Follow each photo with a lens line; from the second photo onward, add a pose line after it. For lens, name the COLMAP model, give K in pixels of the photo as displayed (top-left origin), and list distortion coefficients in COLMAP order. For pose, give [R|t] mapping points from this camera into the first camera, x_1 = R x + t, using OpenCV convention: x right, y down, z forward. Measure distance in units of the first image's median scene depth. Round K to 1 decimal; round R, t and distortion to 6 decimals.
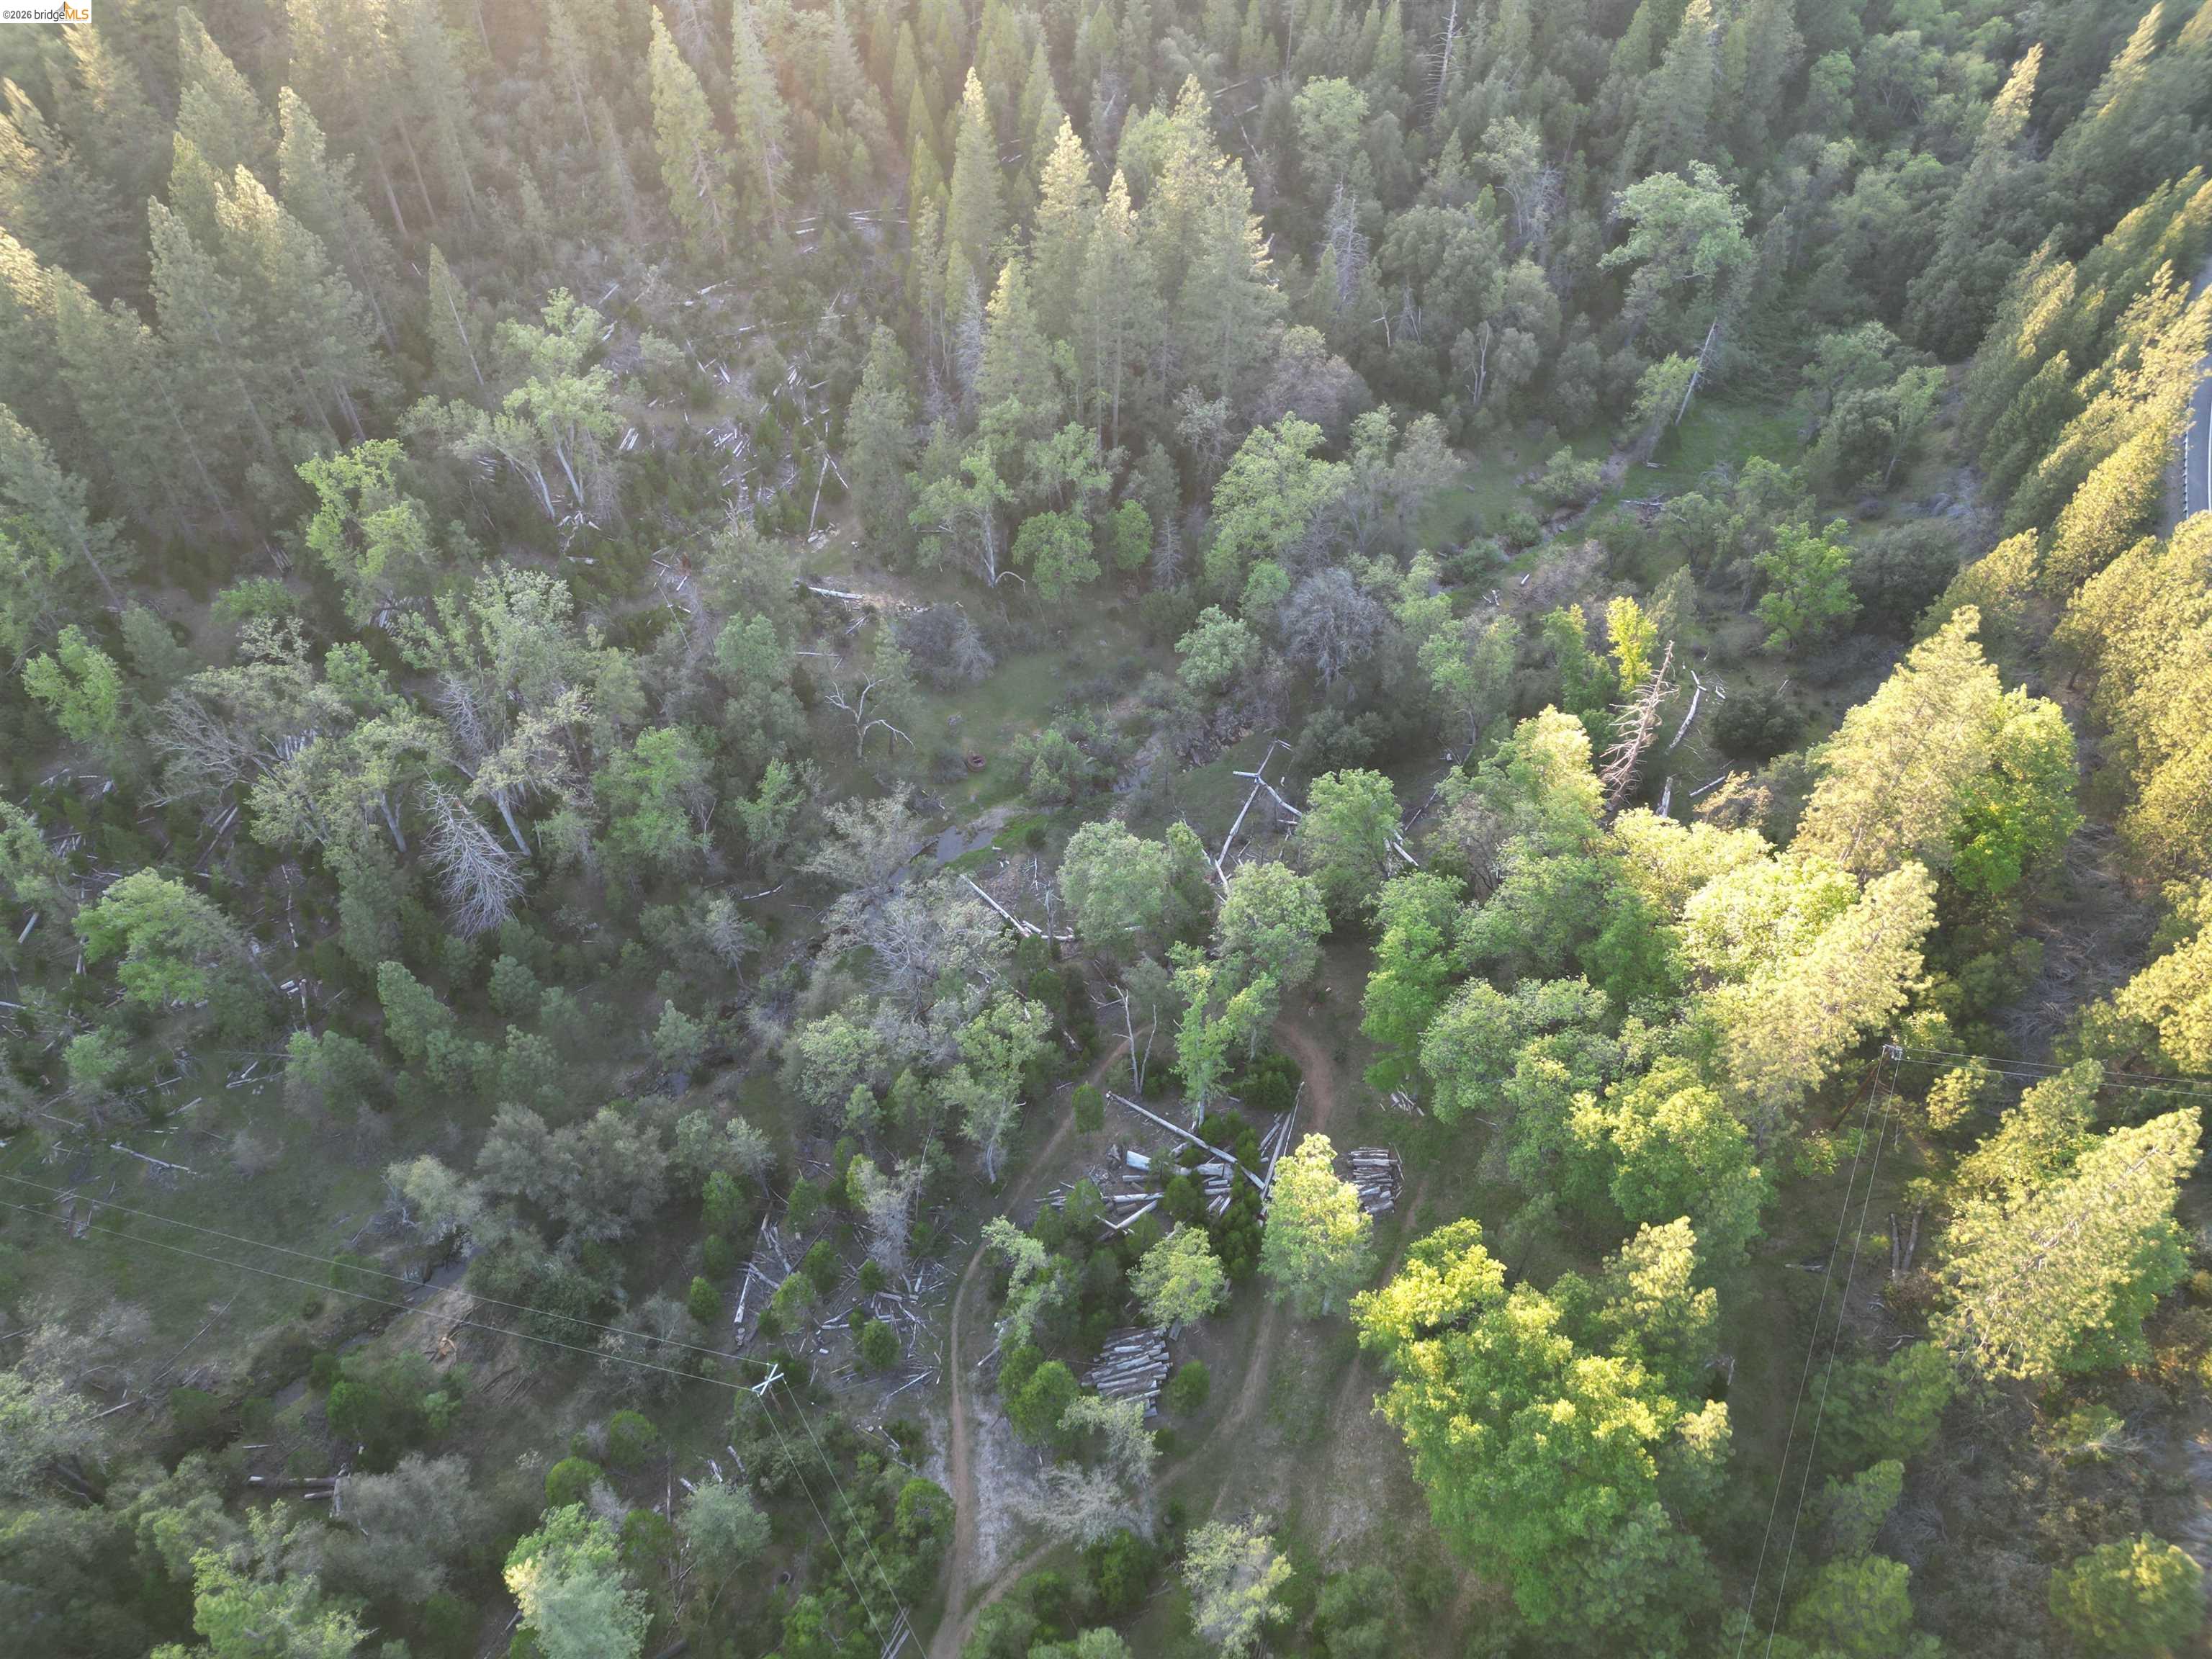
lens RADIAL K [[1538.3, 0, 1097.0], [0, 1538.3, 826.7], [0, 0, 1]] dist [0.068488, -0.069575]
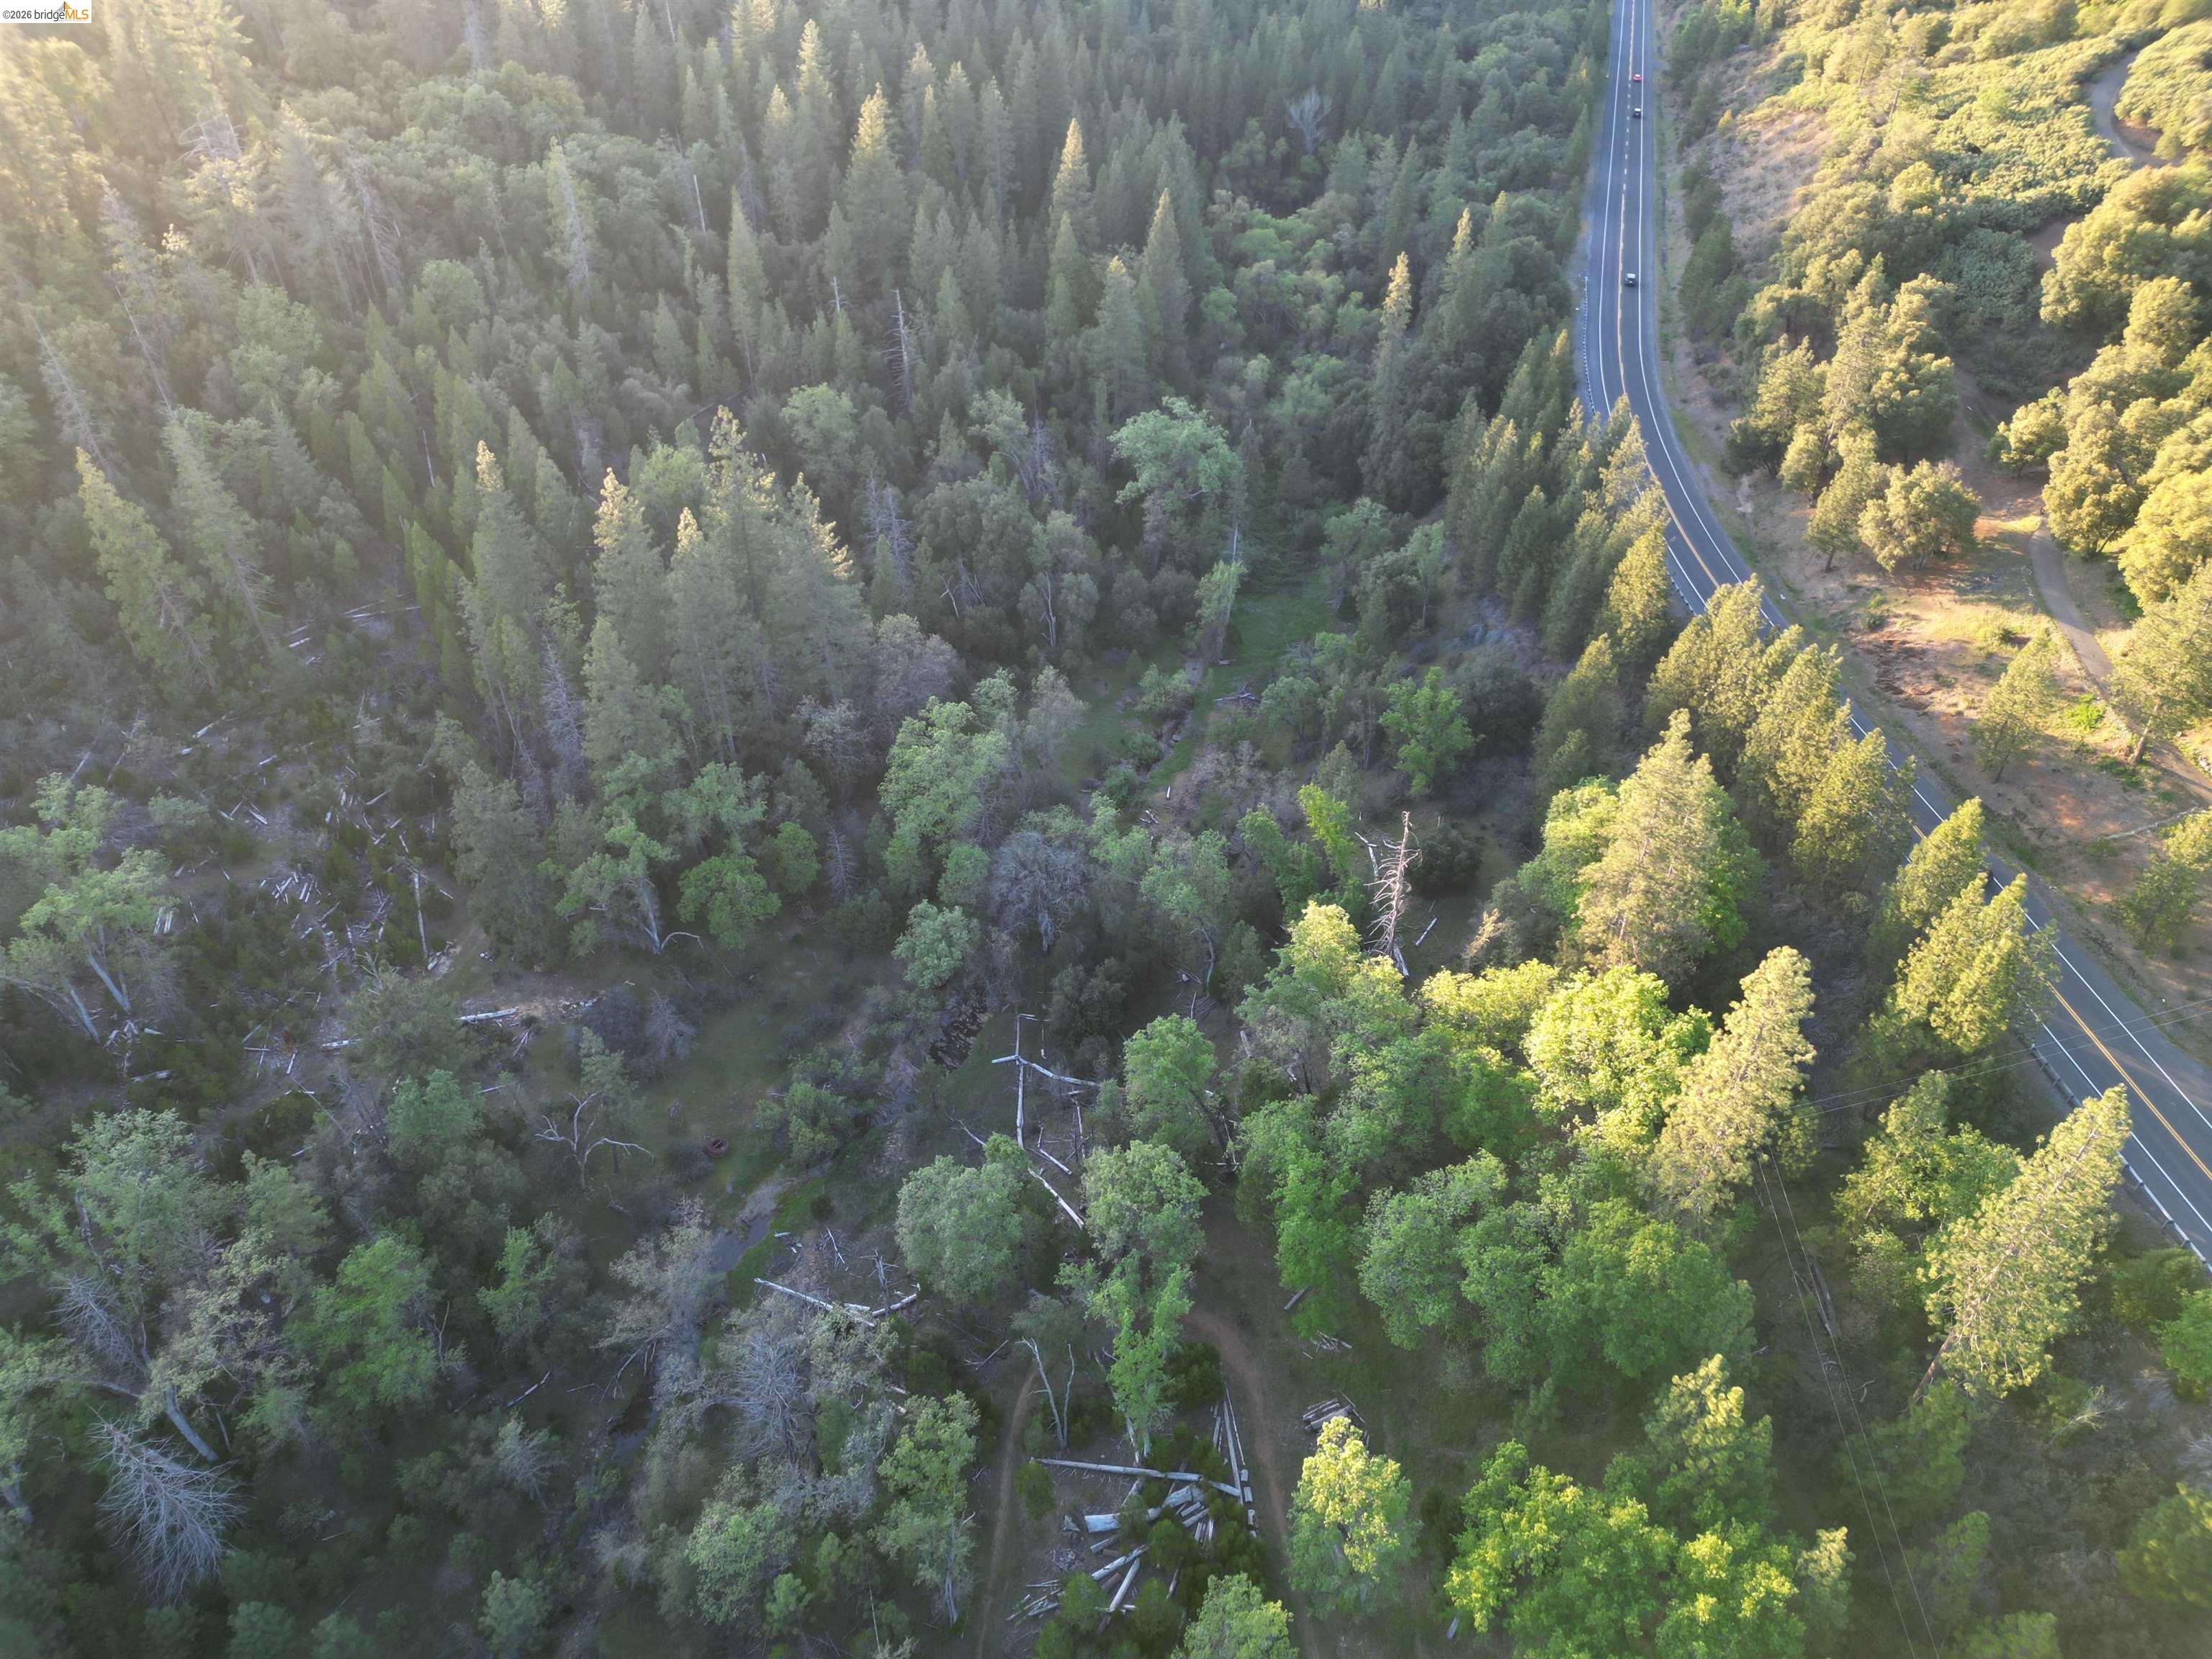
lens RADIAL K [[1538.3, 0, 1097.0], [0, 1538.3, 826.7], [0, 0, 1]] dist [0.068488, -0.069575]
pose [[0.905147, -0.273641, 0.325315, -0.122263], [0.322769, 0.940406, -0.107033, -0.050390], [-0.276640, 0.201883, 0.939528, 0.063242]]
